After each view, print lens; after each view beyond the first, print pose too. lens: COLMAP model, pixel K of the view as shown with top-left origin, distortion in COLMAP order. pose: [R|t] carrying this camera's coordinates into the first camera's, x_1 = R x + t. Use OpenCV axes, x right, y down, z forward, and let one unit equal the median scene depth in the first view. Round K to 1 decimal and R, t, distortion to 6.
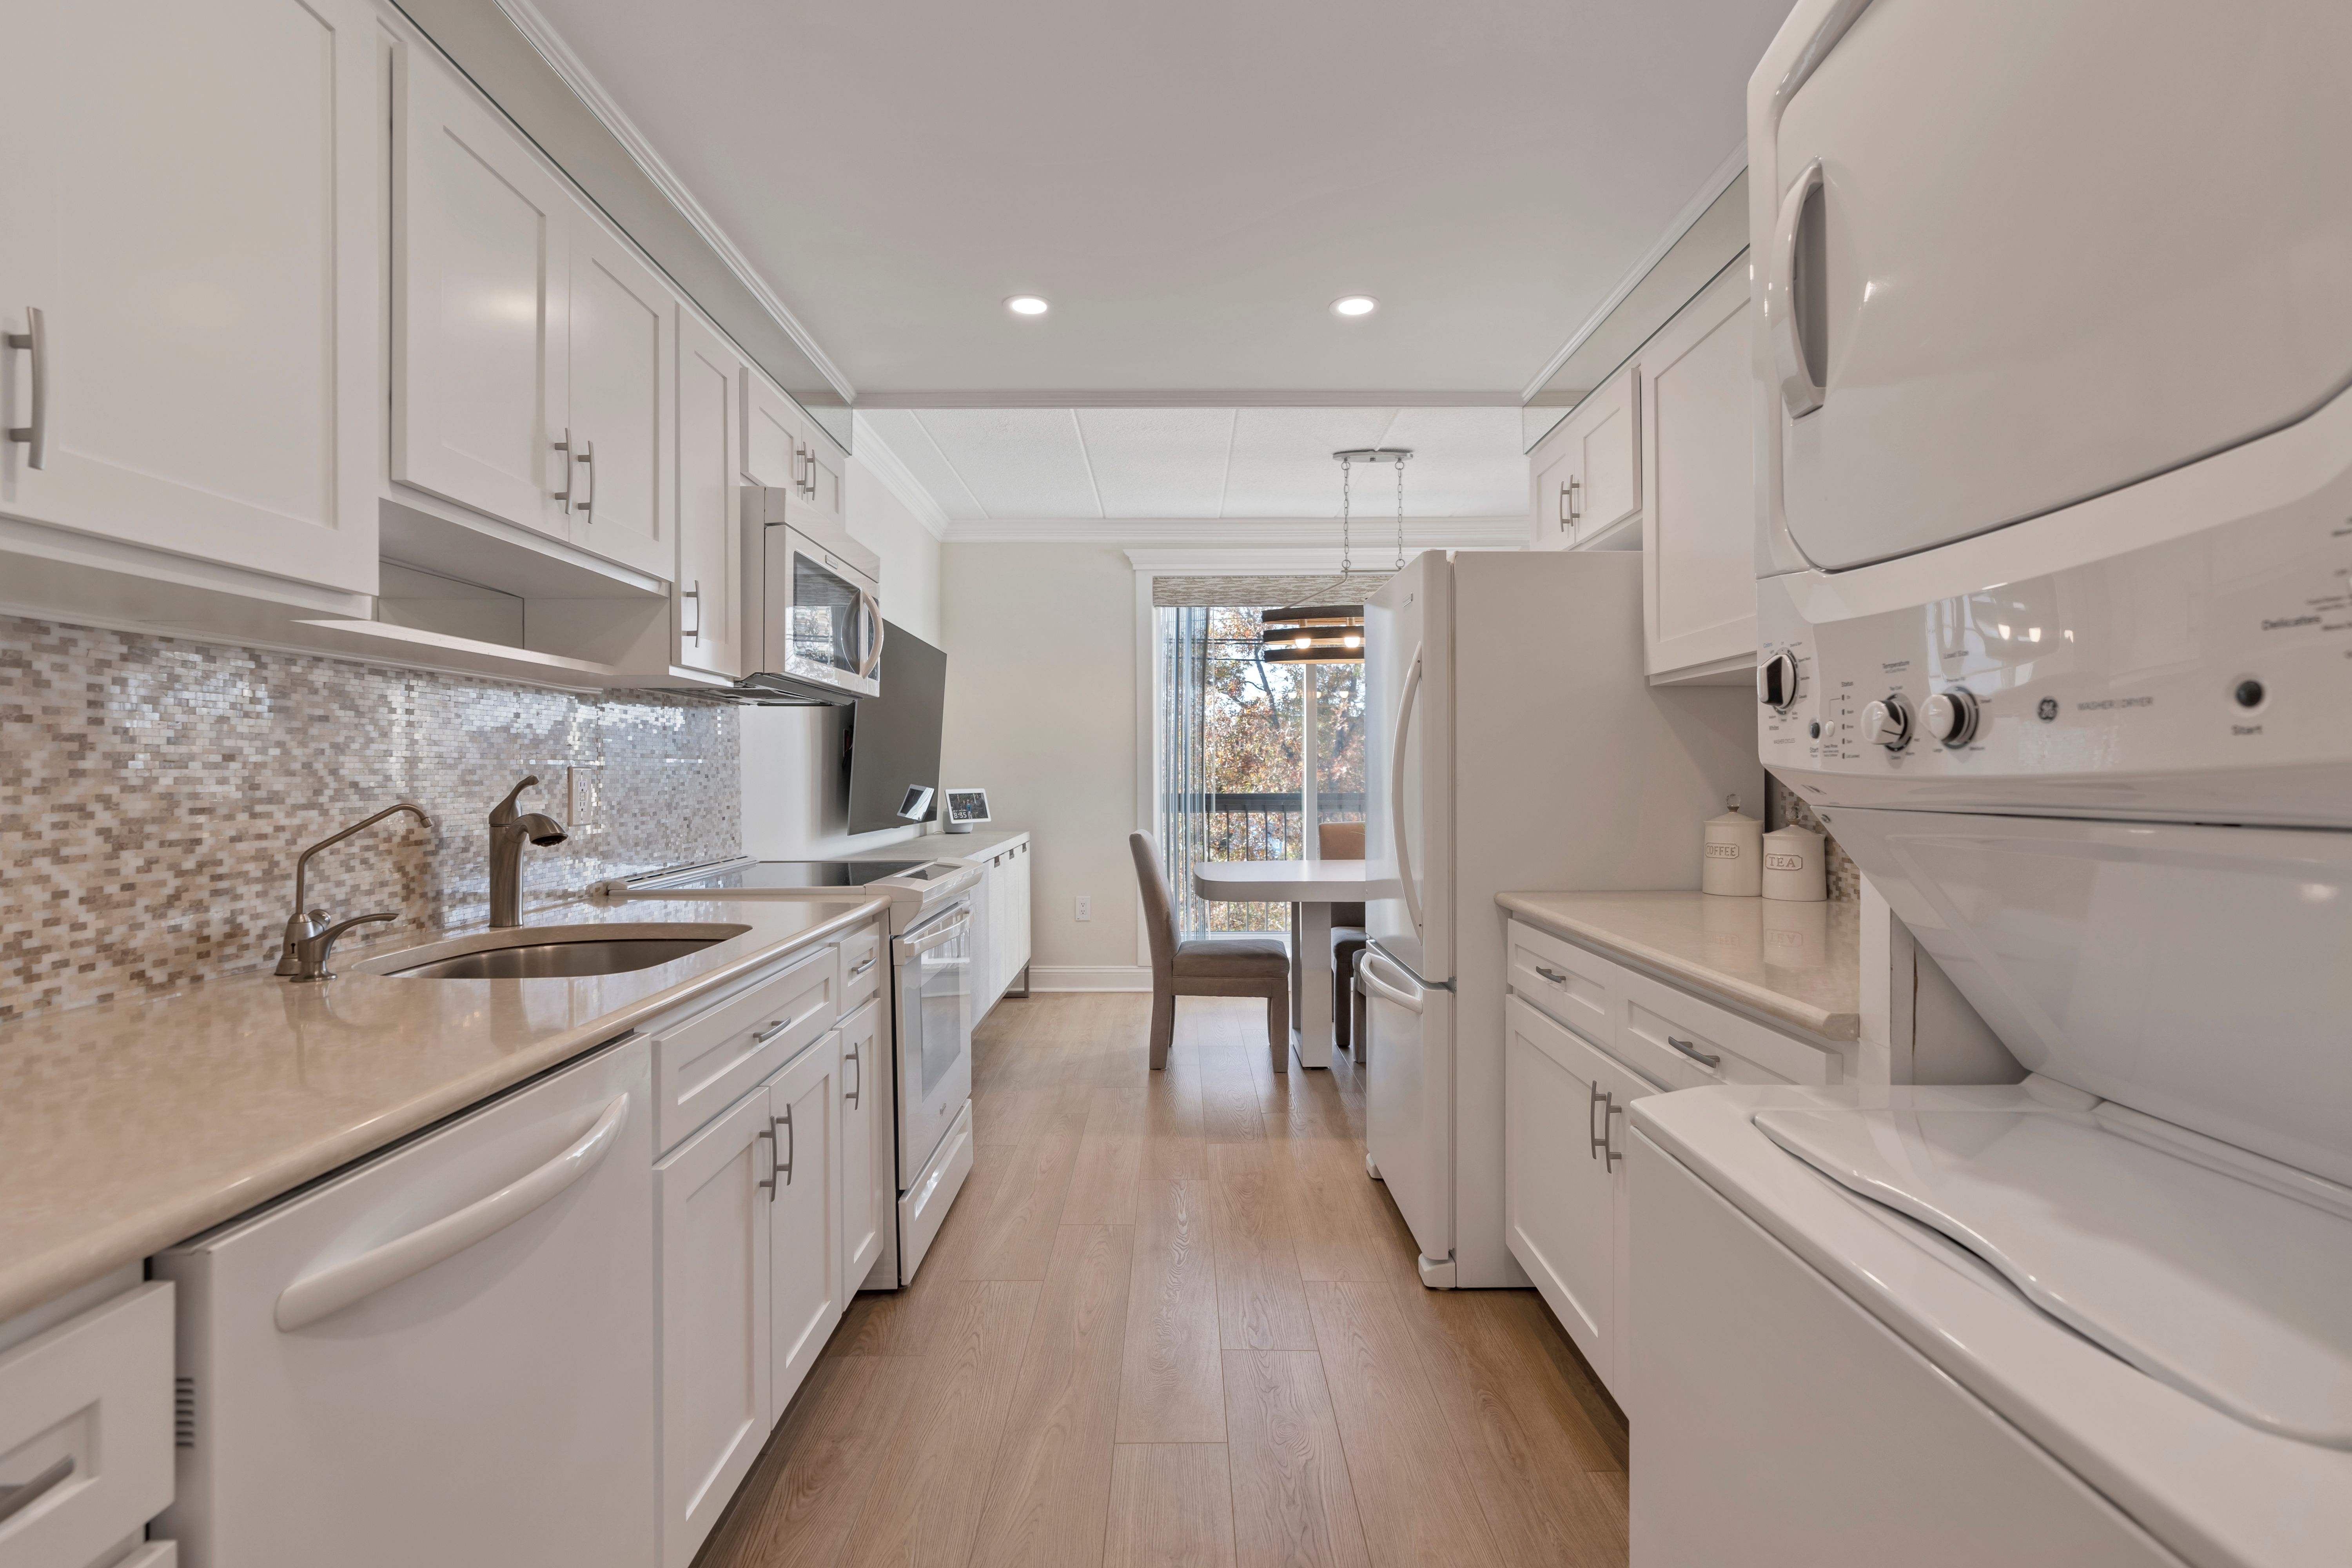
lens RADIAL K [[1122.4, 0, 1177.8], [0, 1122.4, 775.8], [0, 0, 1]] dist [-0.014853, 0.002349]
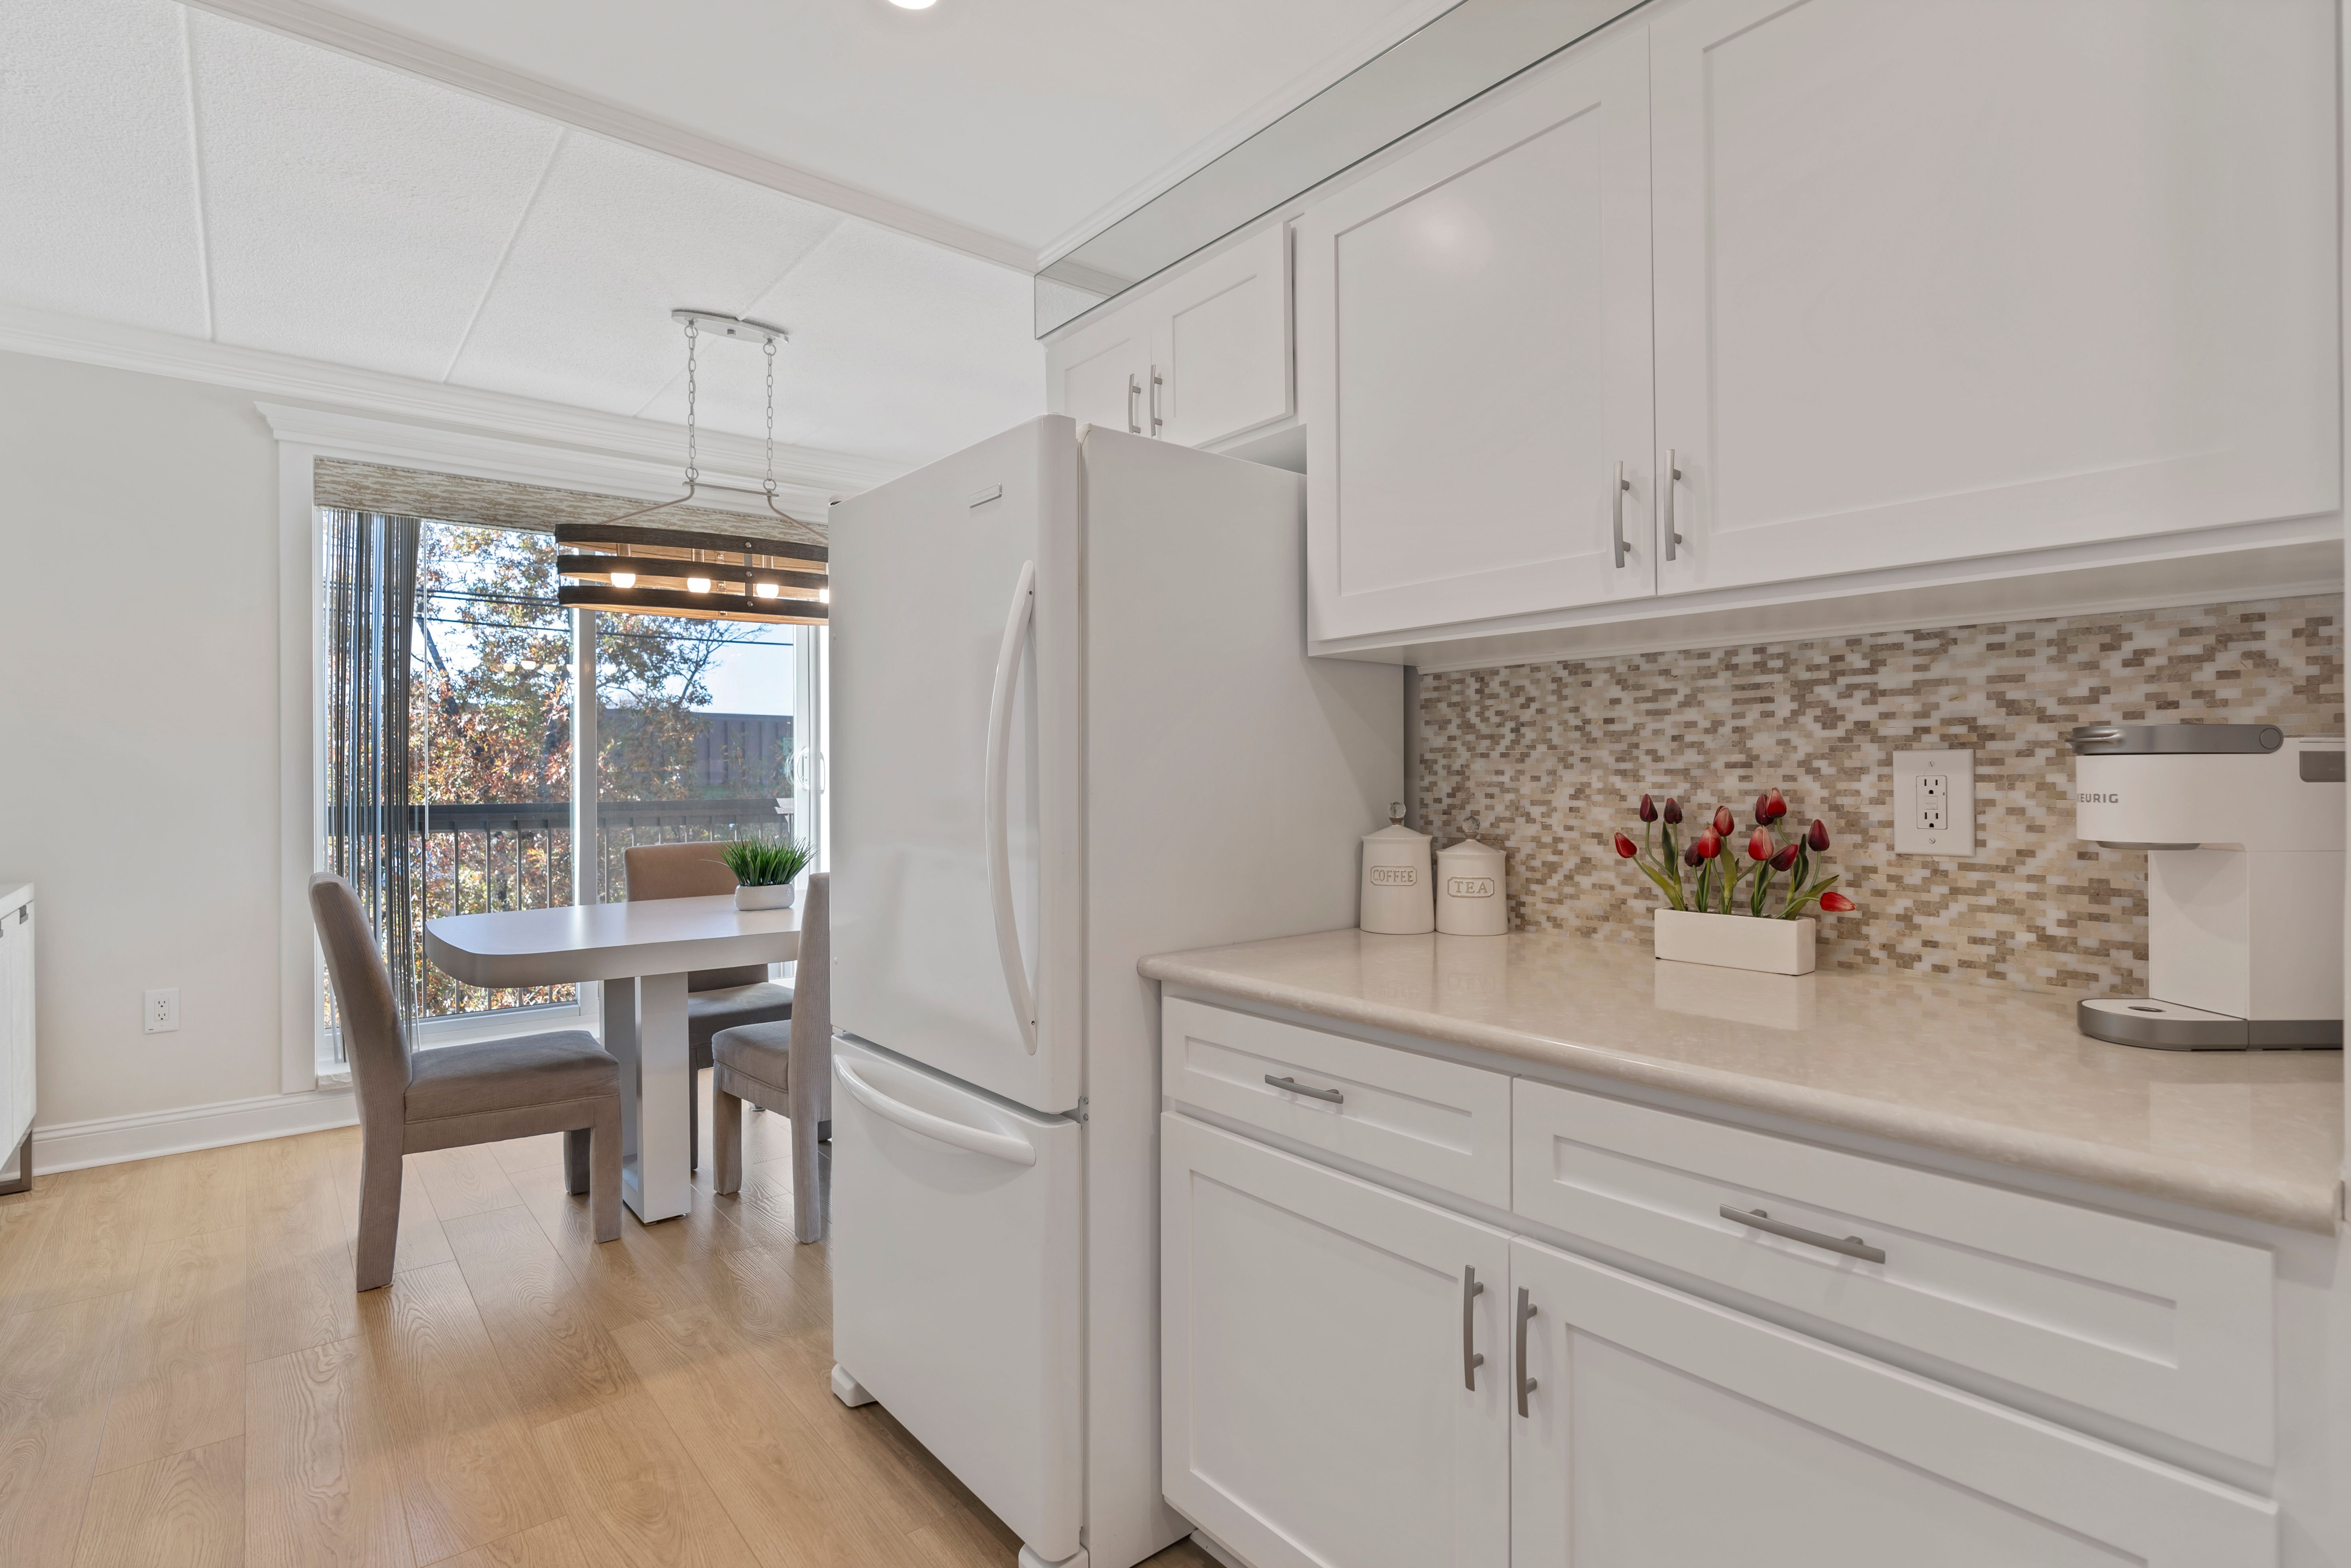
lens RADIAL K [[1122.0, 0, 1167.1], [0, 1122.0, 773.8], [0, 0, 1]] dist [-0.014853, 0.002349]
pose [[0.761722, 0.000663, 0.647904, -0.090097], [0.001405, 0.999995, -0.002675, -0.000819], [-0.647903, 0.002948, 0.761717, 0.348734]]
